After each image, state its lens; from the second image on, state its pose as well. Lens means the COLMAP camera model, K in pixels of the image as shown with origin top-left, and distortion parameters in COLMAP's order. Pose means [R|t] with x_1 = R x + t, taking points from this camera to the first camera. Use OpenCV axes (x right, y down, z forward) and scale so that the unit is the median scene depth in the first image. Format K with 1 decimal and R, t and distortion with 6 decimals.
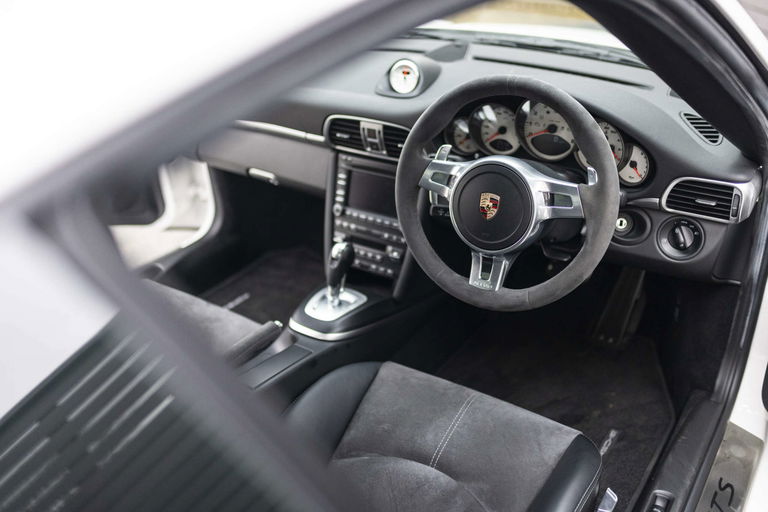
lens RADIAL K [[718.4, 0, 384.0], [0, 718.4, 256.0], [0, 0, 1]] dist [0.000798, -0.000523]
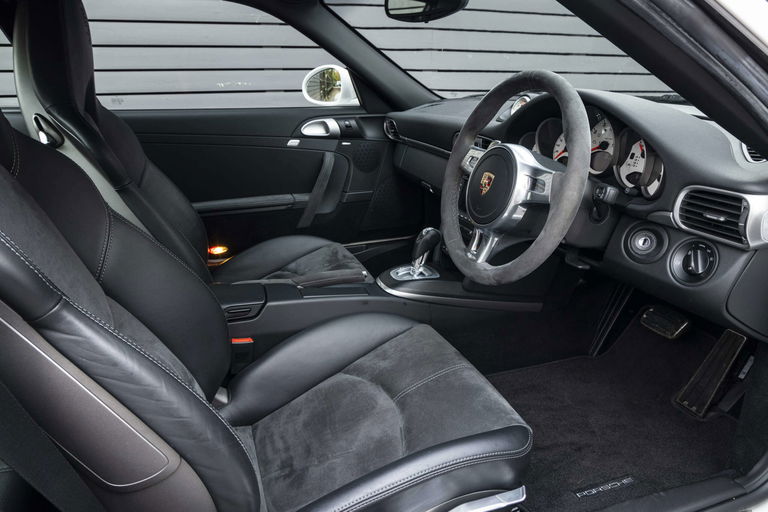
lens RADIAL K [[509.2, 0, 384.0], [0, 509.2, 256.0], [0, 0, 1]] dist [0.000547, 0.000642]
pose [[0.808424, 0.226271, -0.543371, 0.447624], [-0.297200, 0.953754, -0.045009, 0.113041], [0.508058, 0.197876, 0.838285, 0.267796]]
